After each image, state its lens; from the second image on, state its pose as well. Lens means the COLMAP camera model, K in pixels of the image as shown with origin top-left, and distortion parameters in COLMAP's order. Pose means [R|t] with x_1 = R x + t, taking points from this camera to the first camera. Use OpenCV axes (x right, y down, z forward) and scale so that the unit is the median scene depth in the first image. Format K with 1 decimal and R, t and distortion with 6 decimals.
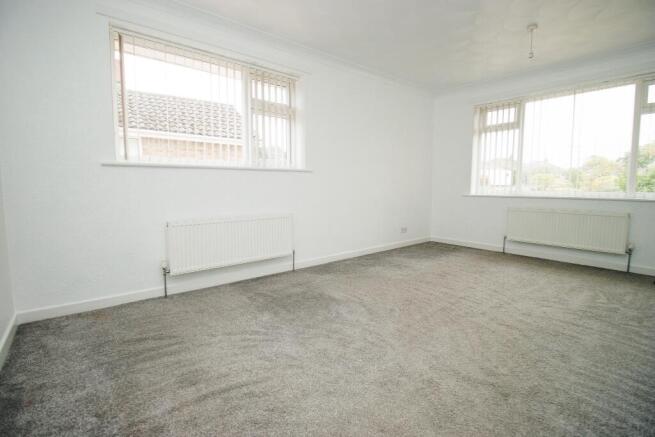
lens RADIAL K [[302.7, 0, 326.3], [0, 302.7, 210.6], [0, 0, 1]] dist [-0.000357, -0.000138]
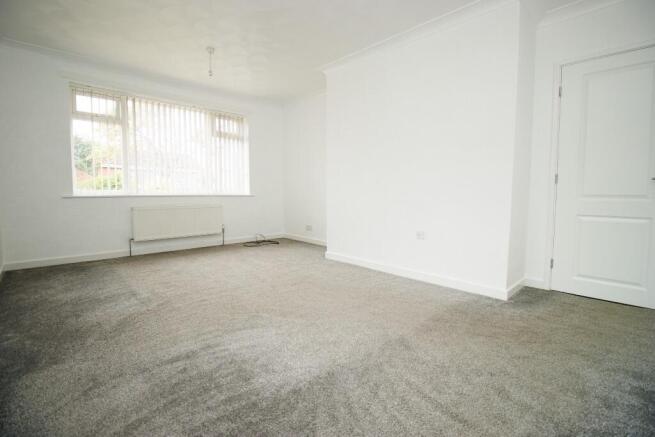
lens RADIAL K [[302.7, 0, 326.3], [0, 302.7, 210.6], [0, 0, 1]] dist [-0.000357, -0.000138]
pose [[-0.058759, -0.069778, 0.995831, -0.375117], [0.077177, 0.994251, 0.074221, -0.023917], [-0.995284, 0.081217, -0.053036, 0.437412]]
